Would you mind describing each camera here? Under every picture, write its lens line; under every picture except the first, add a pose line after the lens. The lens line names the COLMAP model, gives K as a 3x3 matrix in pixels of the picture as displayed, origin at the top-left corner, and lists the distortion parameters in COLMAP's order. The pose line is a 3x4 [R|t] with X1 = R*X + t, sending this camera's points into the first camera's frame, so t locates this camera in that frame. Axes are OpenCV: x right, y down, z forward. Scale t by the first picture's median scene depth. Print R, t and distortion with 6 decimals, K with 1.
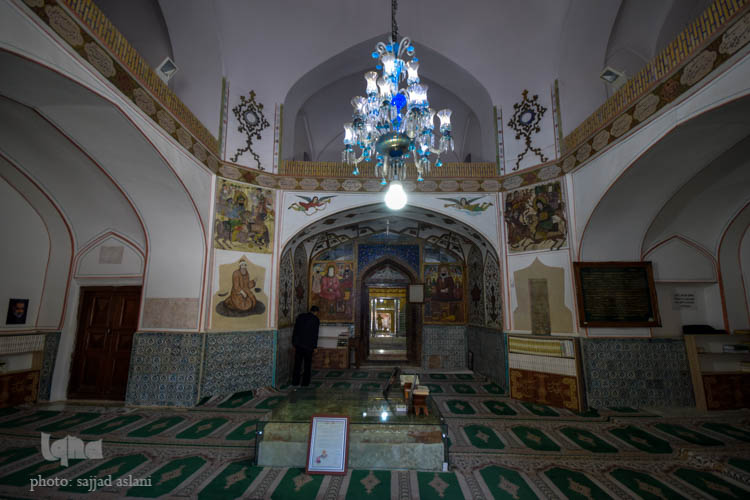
lens RADIAL K [[328.0, 0, 375.0], [0, 328.0, 250.0], [0, 0, 1]] dist [0.003073, 0.000143]
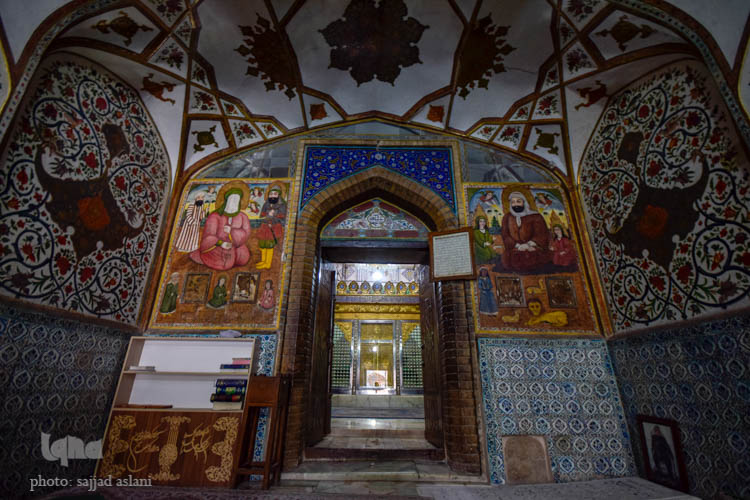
lens RADIAL K [[328.0, 0, 375.0], [0, 328.0, 250.0], [0, 0, 1]] dist [0.003073, 0.000143]
pose [[0.999963, 0.003409, 0.007932, 0.034957], [-0.001791, 0.980664, -0.195689, 0.200607], [-0.008446, 0.195668, 0.980634, 0.628338]]
